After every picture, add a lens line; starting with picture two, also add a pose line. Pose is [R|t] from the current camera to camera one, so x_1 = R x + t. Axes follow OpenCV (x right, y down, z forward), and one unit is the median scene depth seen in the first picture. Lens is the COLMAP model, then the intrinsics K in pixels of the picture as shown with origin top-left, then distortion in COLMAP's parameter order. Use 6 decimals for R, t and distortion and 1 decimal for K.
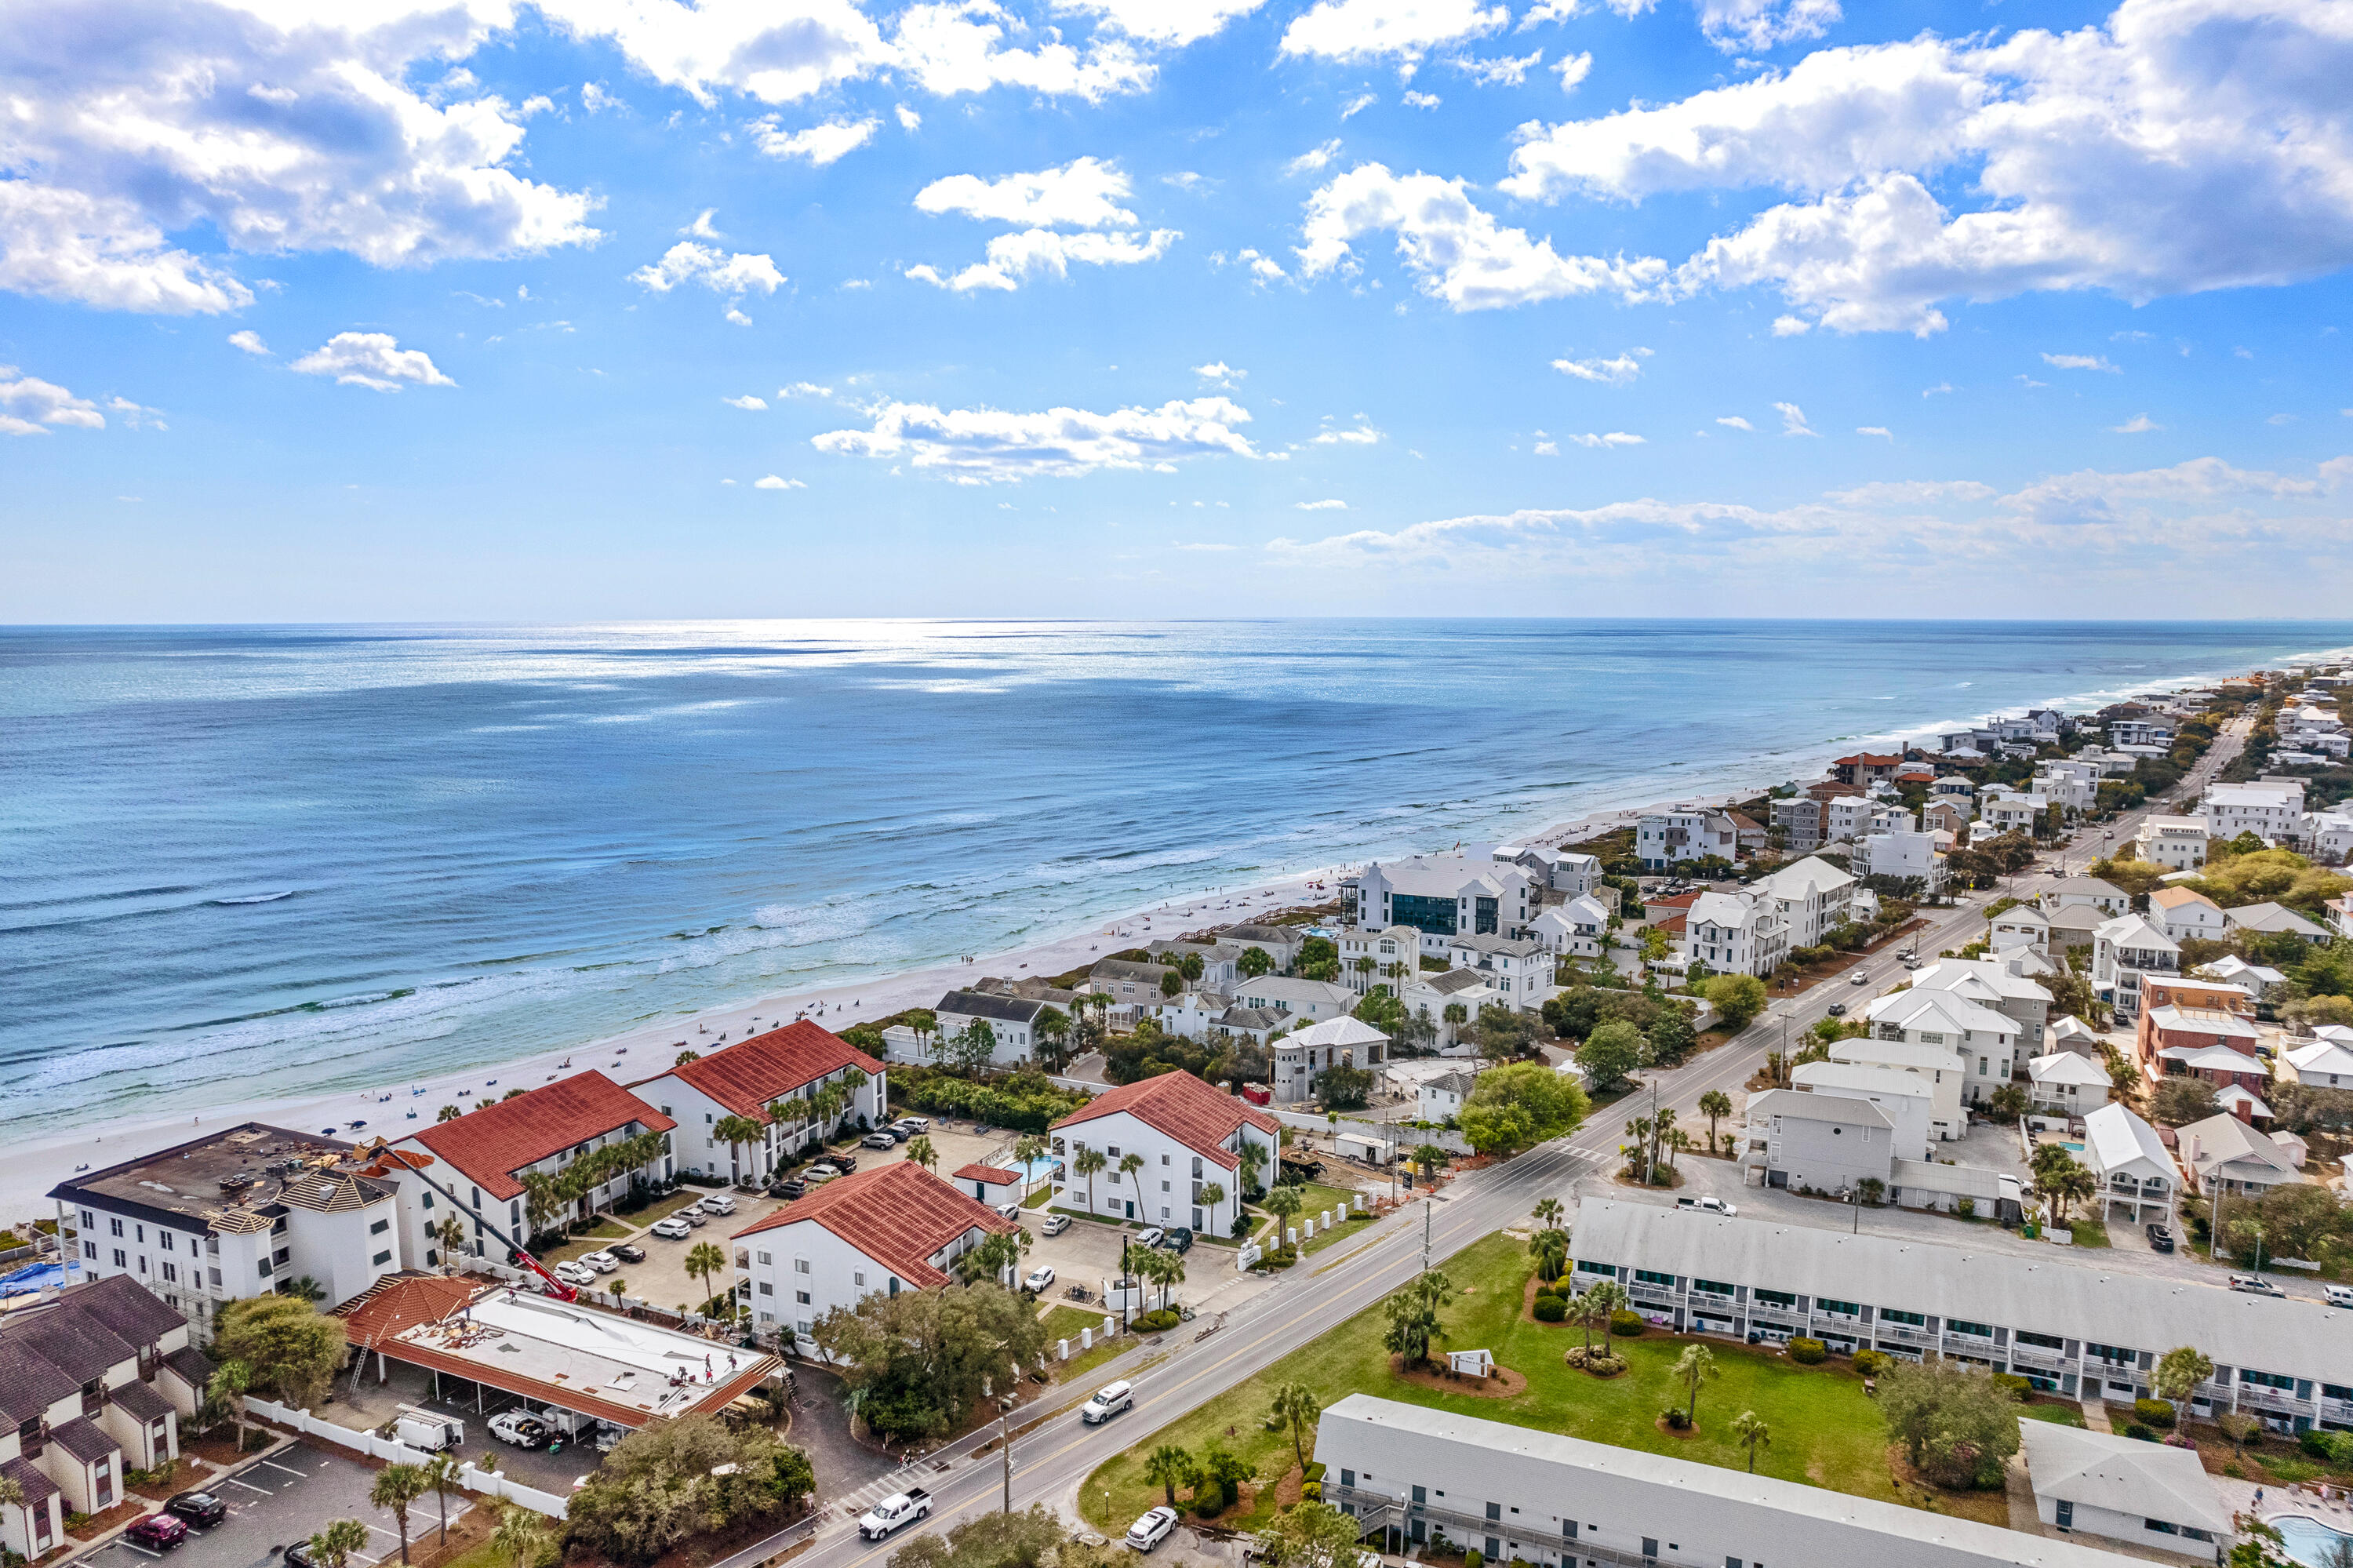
lens RADIAL K [[1535.9, 0, 1176.5], [0, 1535.9, 784.0], [0, 0, 1]] dist [-0.083788, 0.080124]
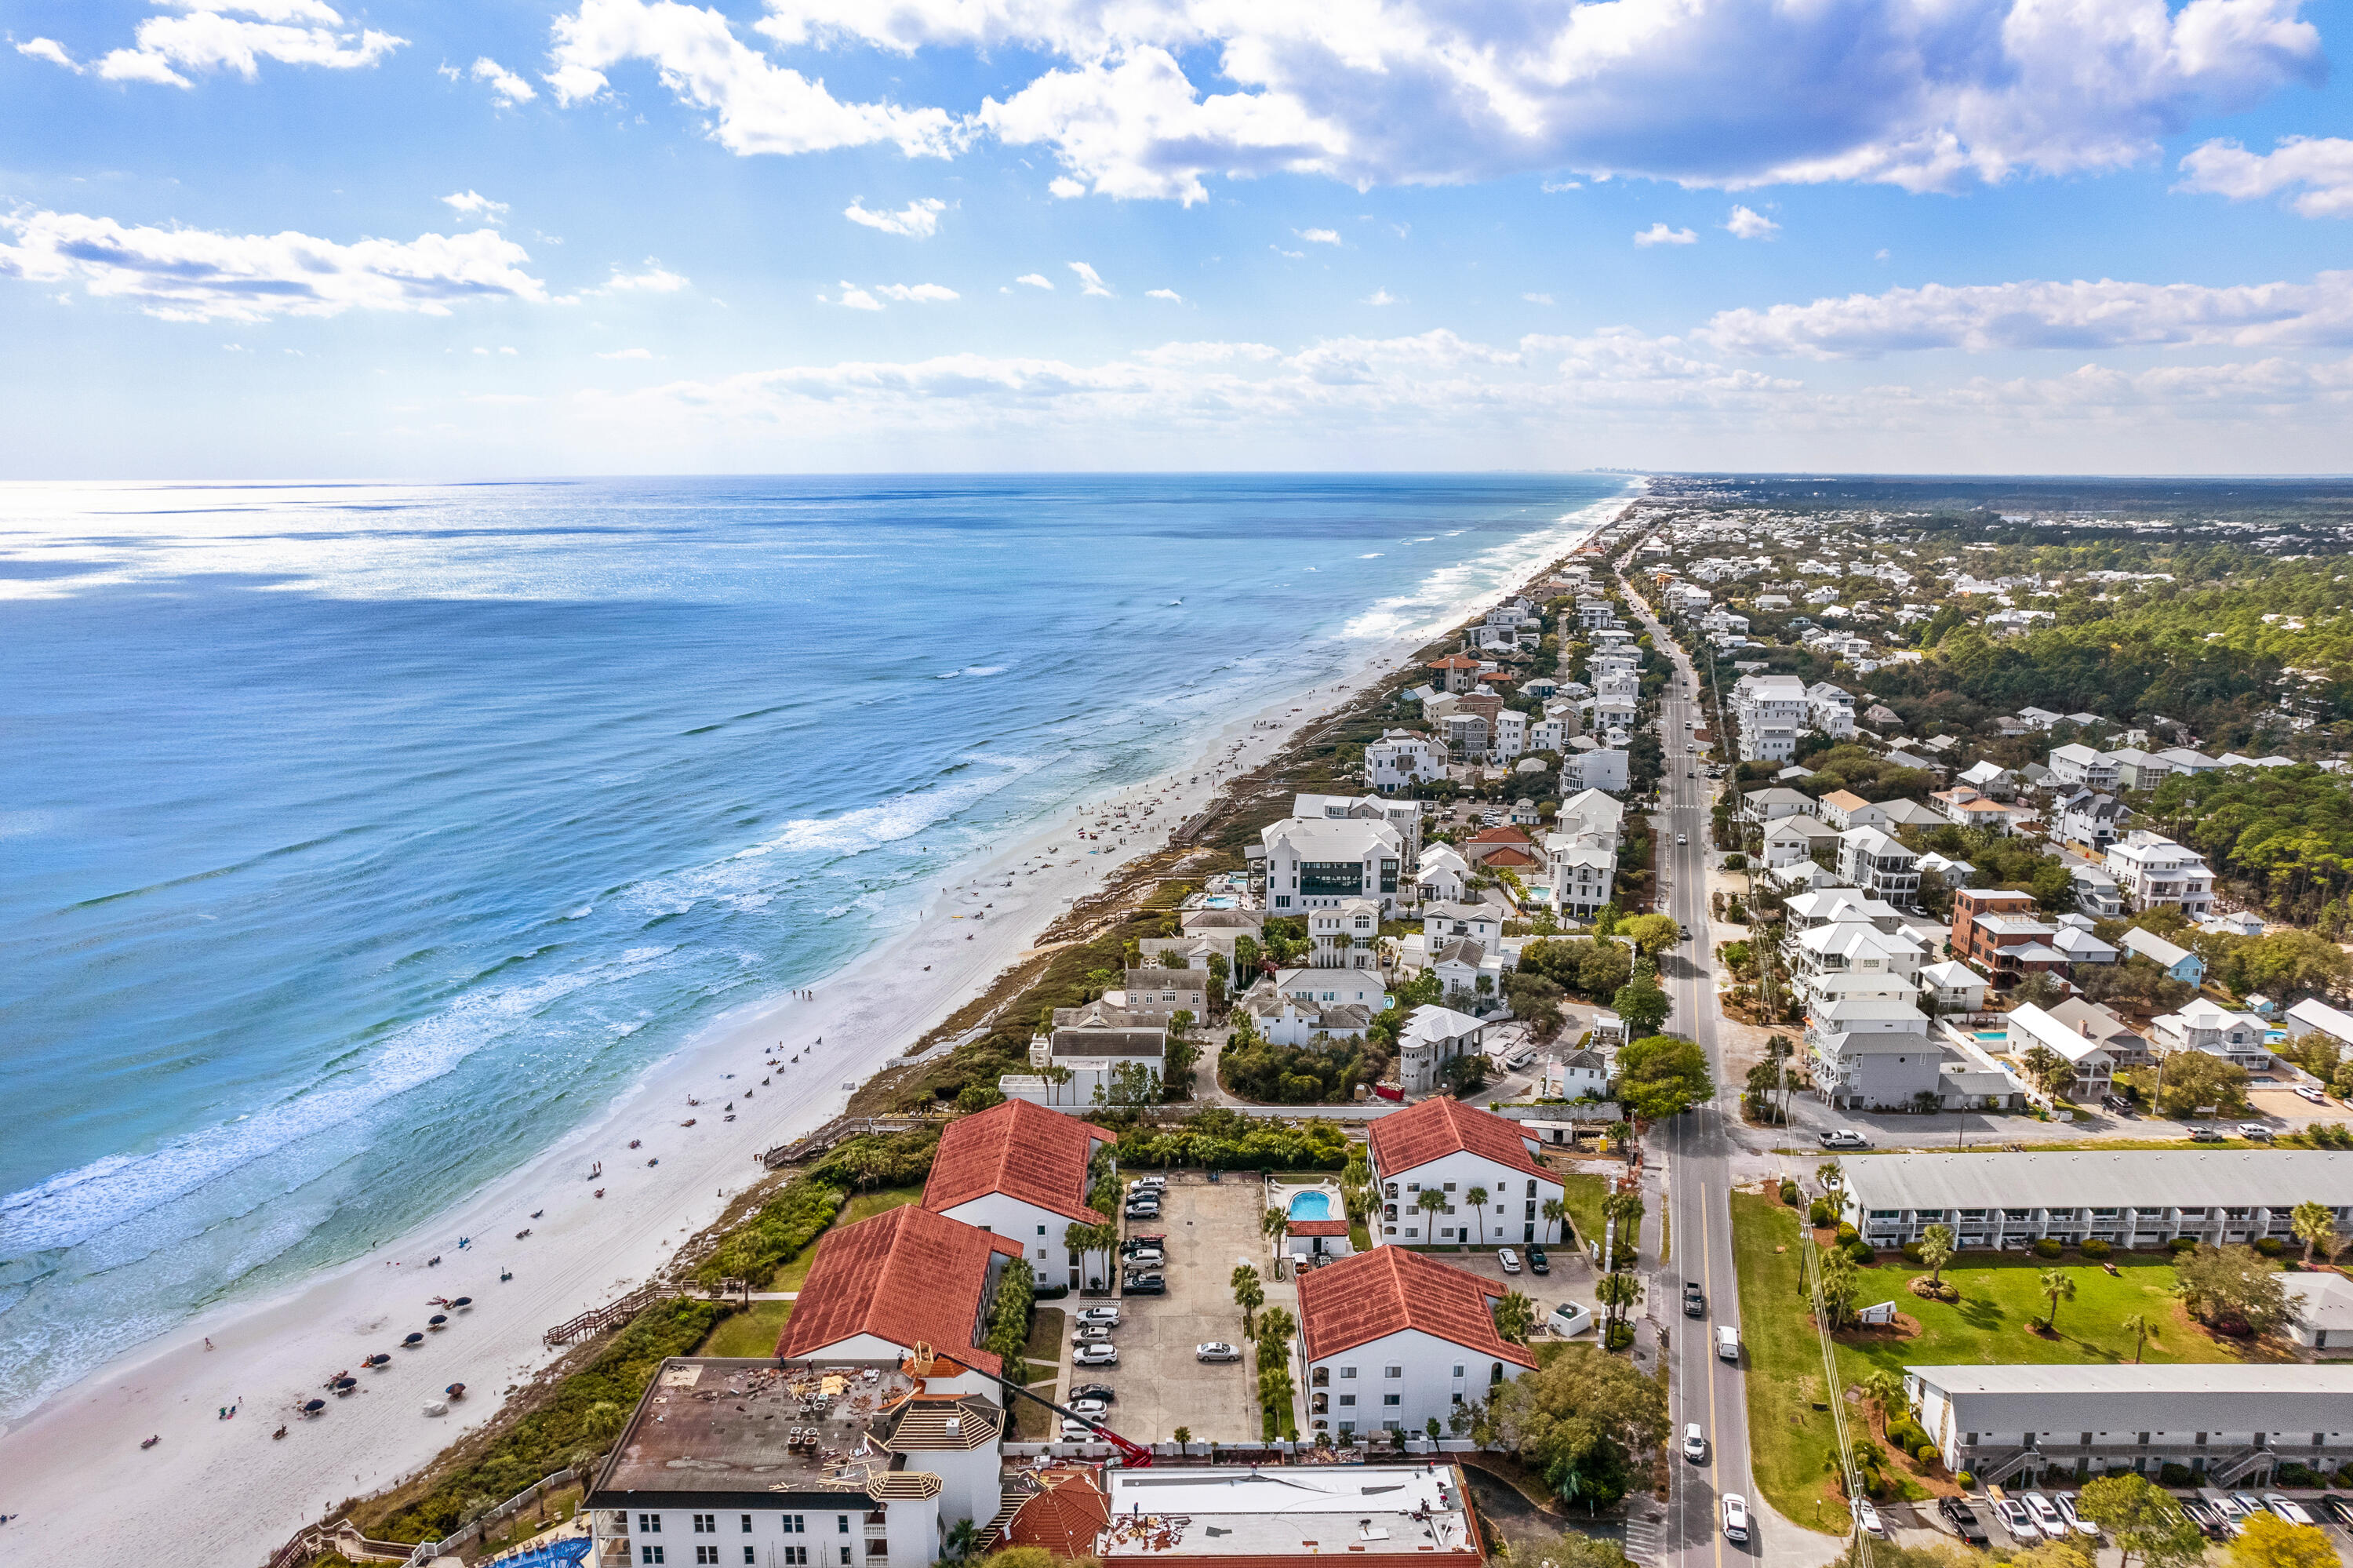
lens RADIAL K [[1535.9, 0, 1176.5], [0, 1535.9, 784.0], [0, 0, 1]] dist [-0.083788, 0.080124]
pose [[0.910648, -0.086809, 0.403962, -0.615233], [0.049027, 0.993475, 0.102970, -0.163672], [-0.410265, -0.073964, 0.908962, 0.103245]]
